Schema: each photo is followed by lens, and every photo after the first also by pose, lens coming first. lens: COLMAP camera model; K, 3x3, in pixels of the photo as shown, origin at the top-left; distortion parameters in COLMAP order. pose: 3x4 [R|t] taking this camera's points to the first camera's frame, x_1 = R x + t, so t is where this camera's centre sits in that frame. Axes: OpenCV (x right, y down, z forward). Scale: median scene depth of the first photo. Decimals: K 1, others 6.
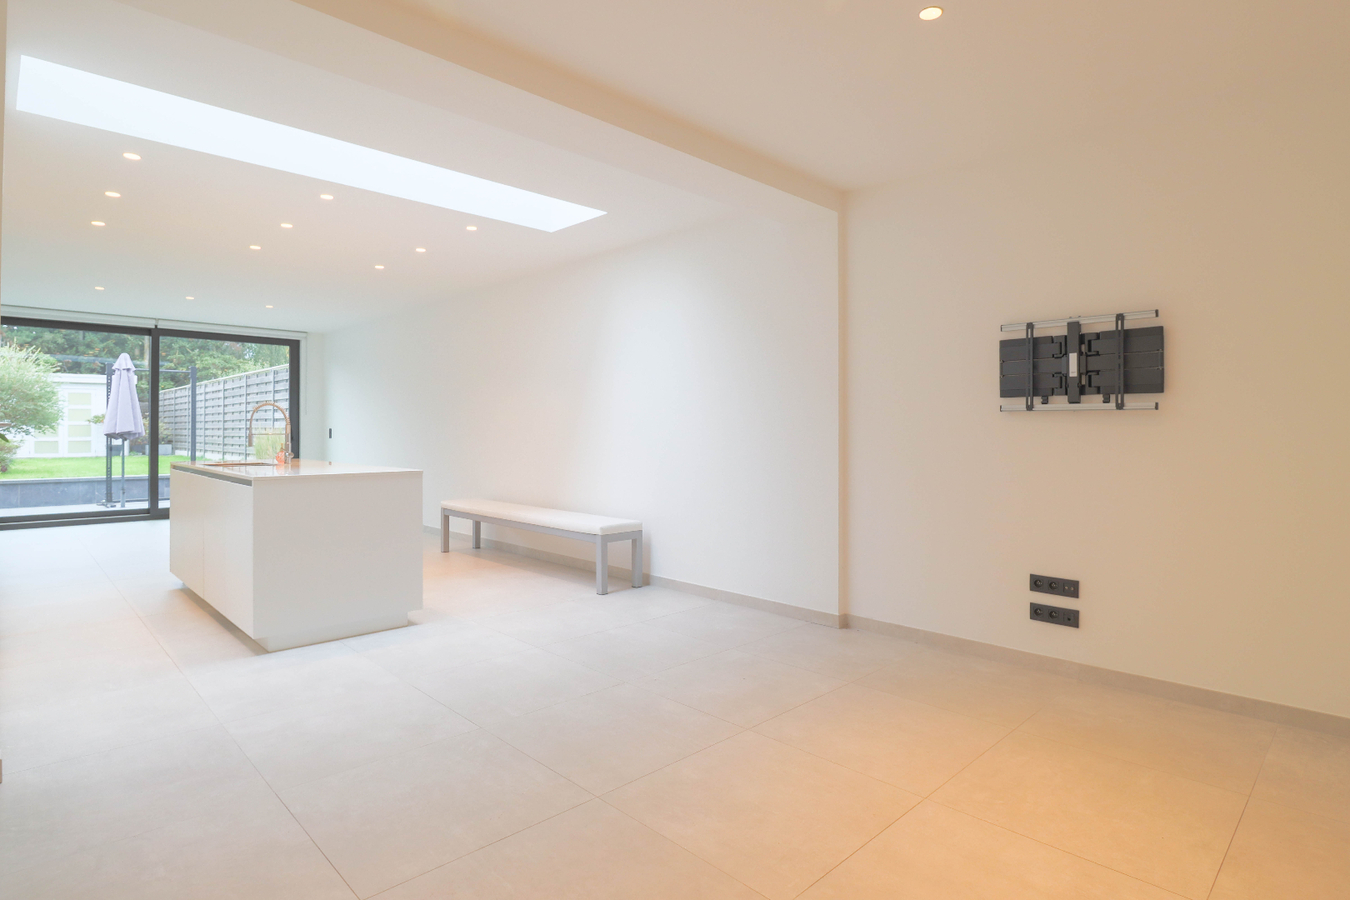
lens RADIAL K [[717.0, 0, 685.2], [0, 717.0, 428.0], [0, 0, 1]] dist [-0.028960, 0.001905]
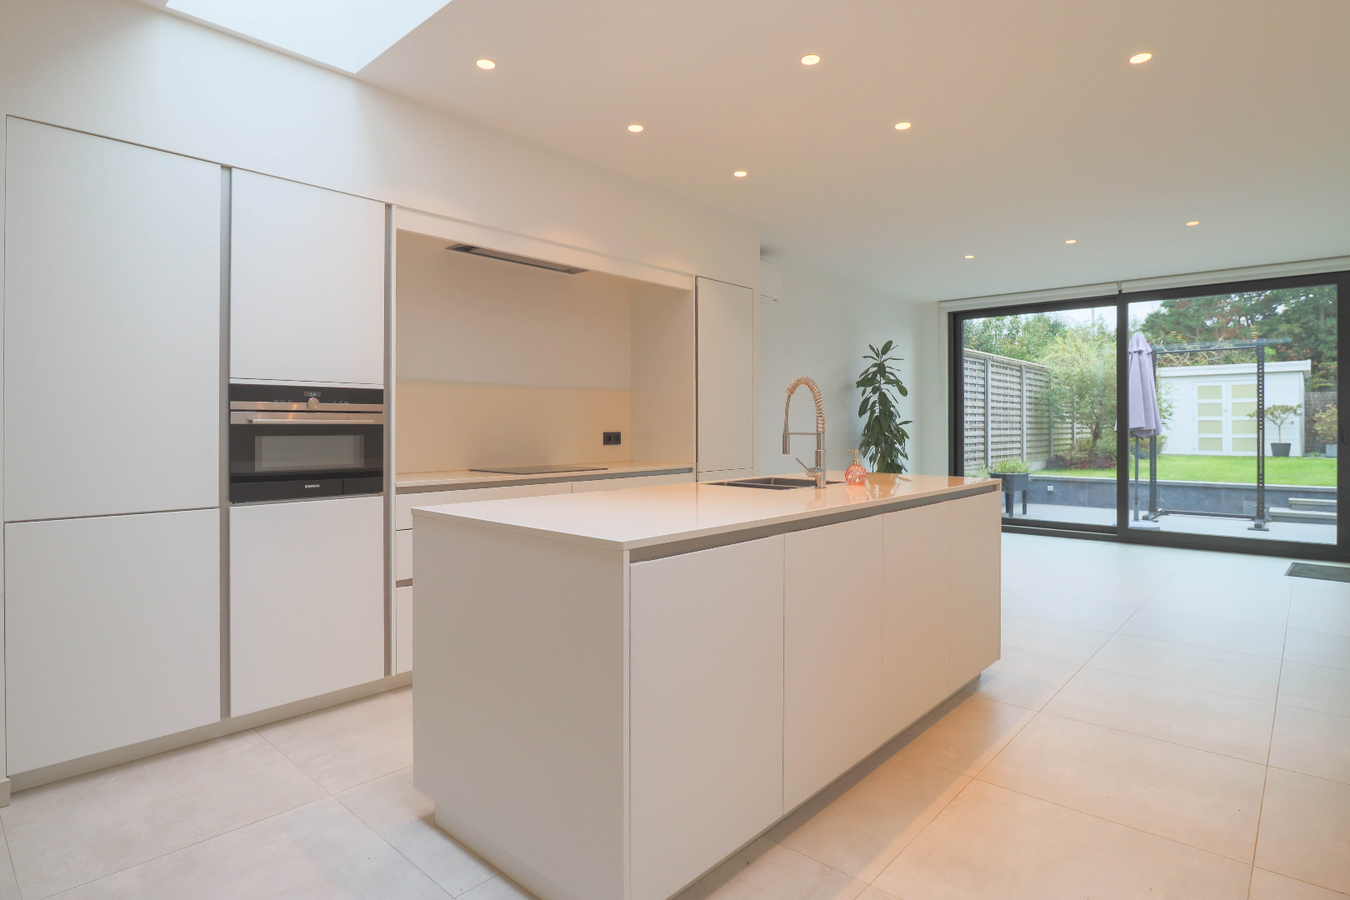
lens RADIAL K [[717.0, 0, 685.2], [0, 717.0, 428.0], [0, 0, 1]] dist [-0.028960, 0.001905]
pose [[0.059331, -0.000351, -0.998238, -0.005896], [0.006716, 0.999977, 0.000047, 0.001326], [0.998216, -0.006707, 0.059332, 0.400752]]
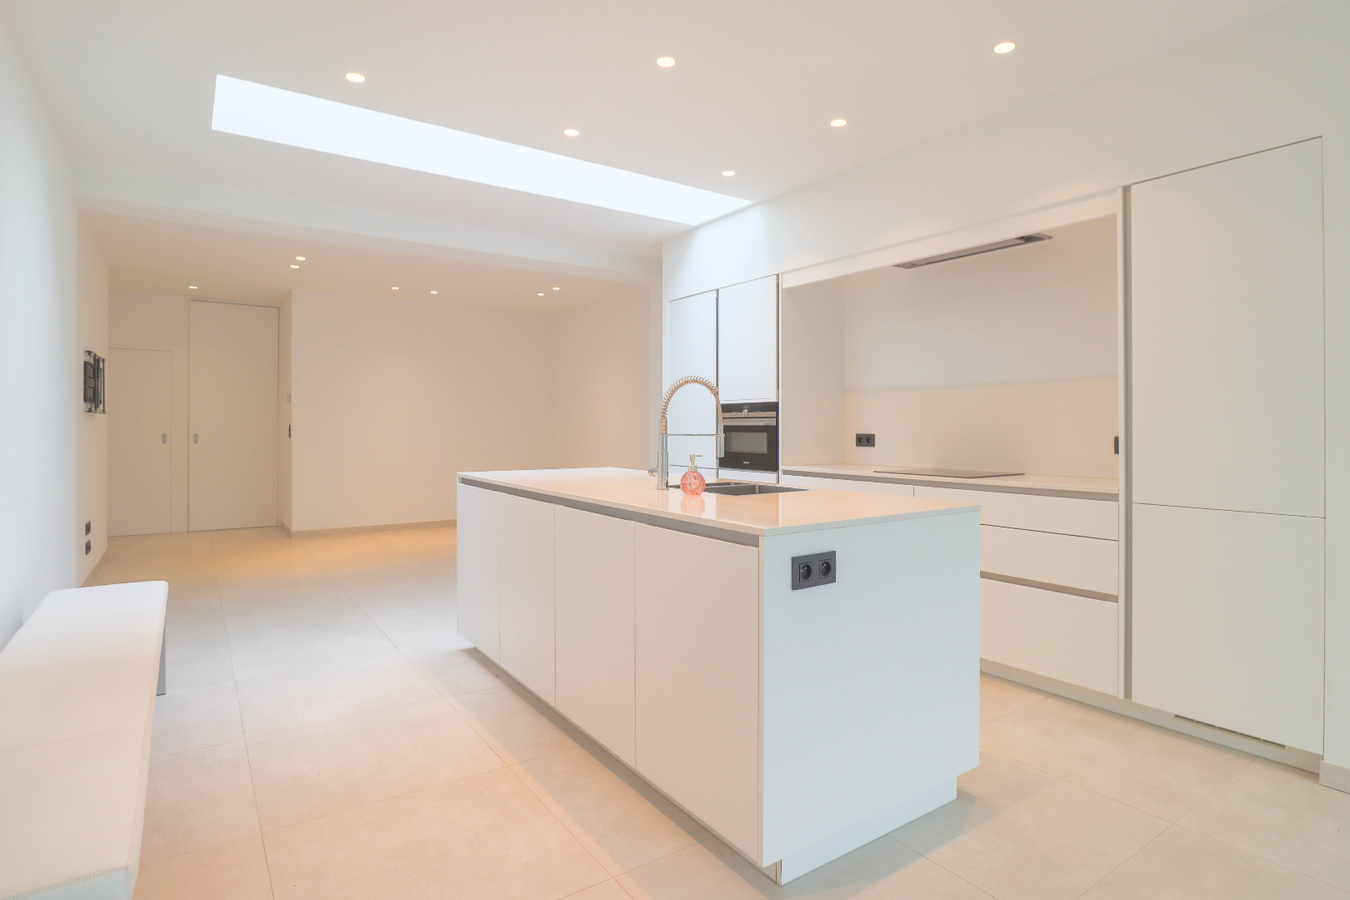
lens RADIAL K [[717.0, 0, 685.2], [0, 717.0, 428.0], [0, 0, 1]] dist [-0.028960, 0.001905]
pose [[-0.984863, -0.002756, 0.173310, -0.313142], [-0.003128, 0.999993, -0.001876, 0.001497], [-0.173304, -0.002390, -0.984865, 0.716209]]
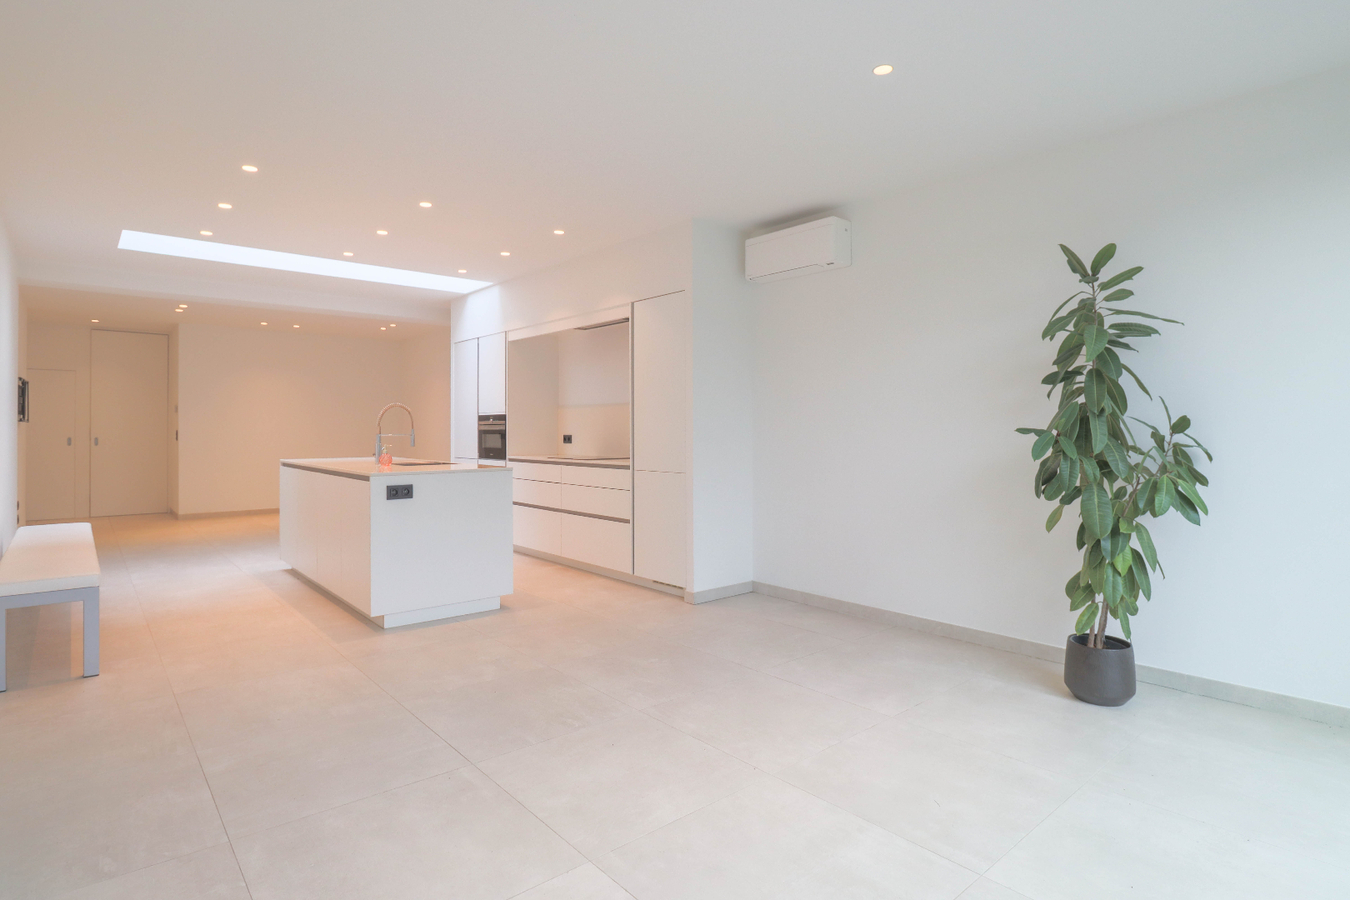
lens RADIAL K [[717.0, 0, 685.2], [0, 717.0, 428.0], [0, 0, 1]] dist [-0.028960, 0.001905]
pose [[-0.997587, 0.000709, 0.069424, -0.498590], [0.000188, 0.999972, -0.007511, 0.002393], [-0.069427, -0.007480, -0.997559, 0.925432]]
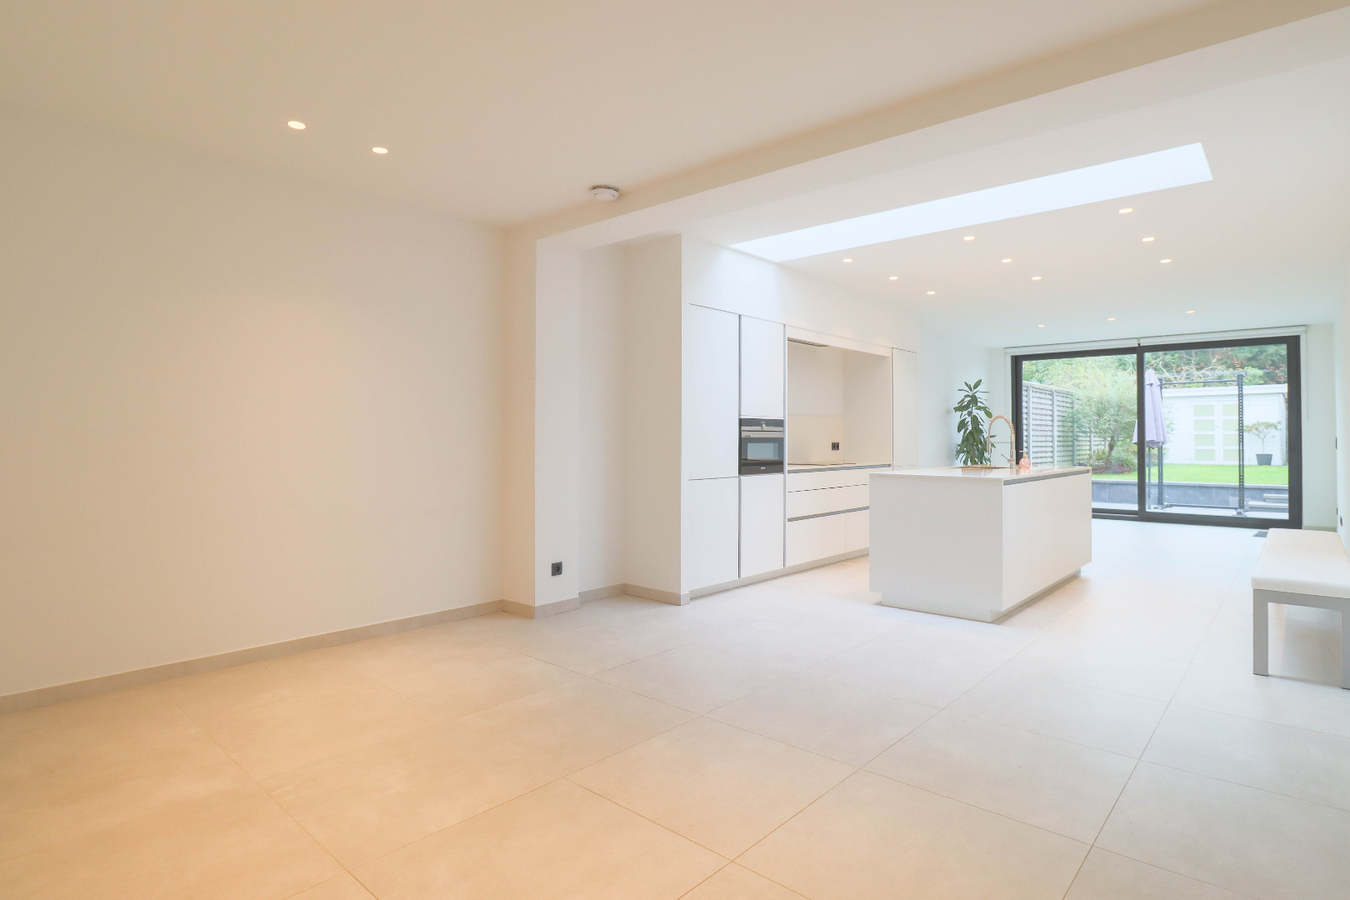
lens RADIAL K [[717.0, 0, 685.2], [0, 717.0, 428.0], [0, 0, 1]] dist [-0.028960, 0.001905]
pose [[0.063116, -0.017357, -0.997855, 0.251803], [0.004262, 0.999844, -0.017122, 0.000937], [0.997997, -0.003172, 0.063180, 0.188900]]
